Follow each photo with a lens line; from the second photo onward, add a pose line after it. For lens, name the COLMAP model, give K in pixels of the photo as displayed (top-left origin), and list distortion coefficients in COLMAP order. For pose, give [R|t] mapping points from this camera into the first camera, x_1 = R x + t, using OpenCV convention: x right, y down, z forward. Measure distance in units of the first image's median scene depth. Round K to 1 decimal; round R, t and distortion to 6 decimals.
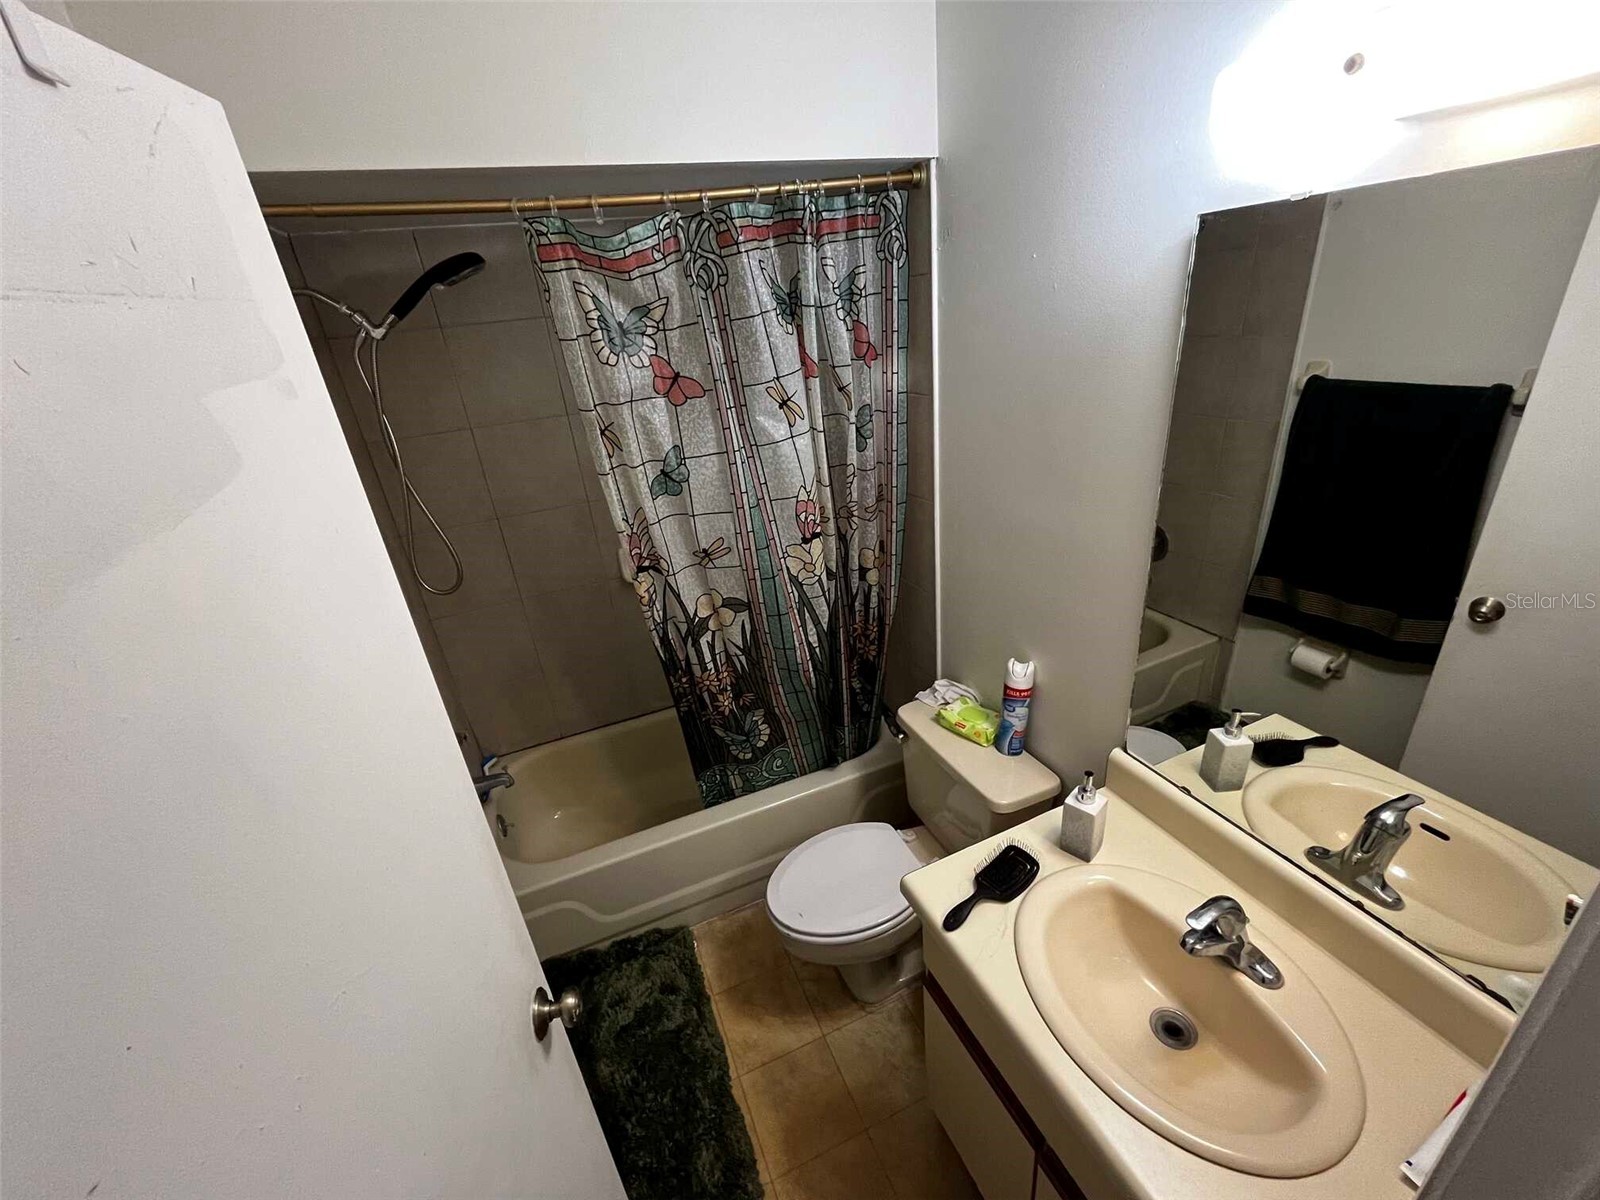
lens RADIAL K [[650.9, 0, 798.6], [0, 650.9, 602.6], [0, 0, 1]] dist [-0.002286, 0.000014]
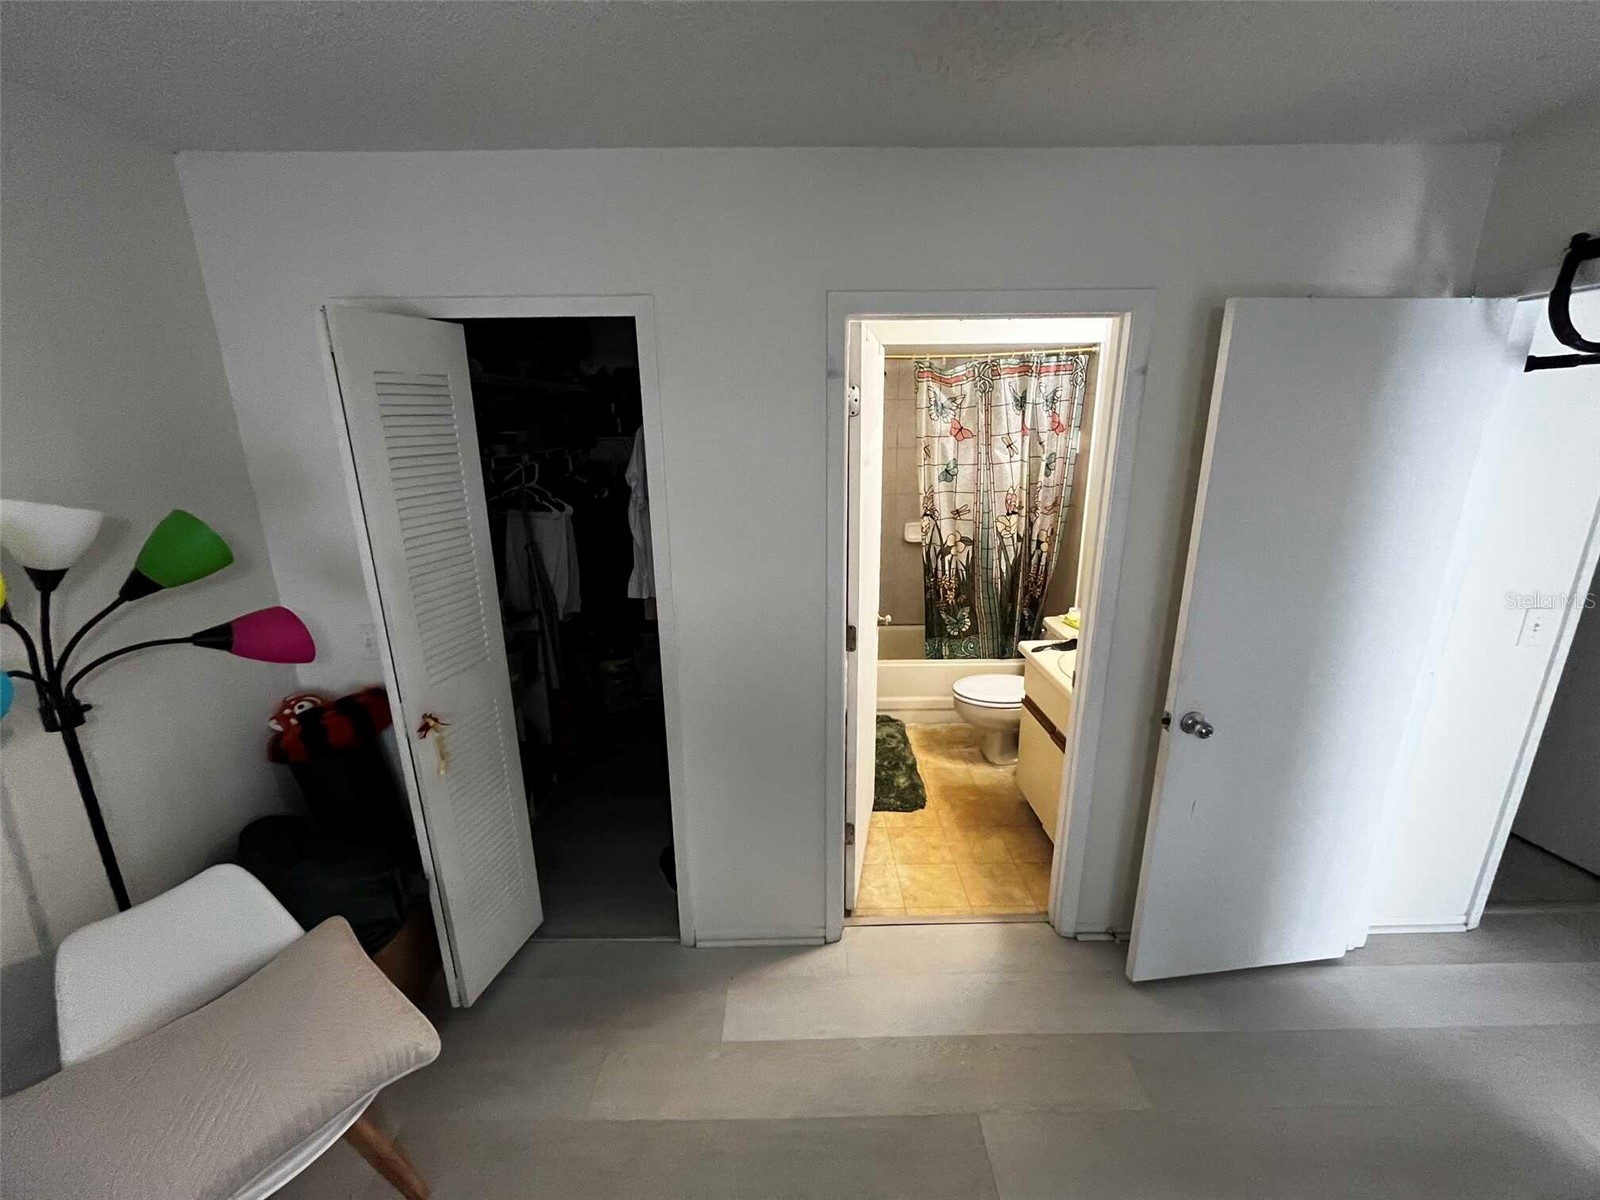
lens RADIAL K [[650.9, 0, 798.6], [0, 650.9, 602.6], [0, 0, 1]] dist [-0.002286, 0.000014]
pose [[0.924528, 0.178883, -0.336523, 0.139756], [-0.219653, 0.971697, -0.086934, 0.498577], [0.311448, 0.154291, 0.937654, -1.066042]]
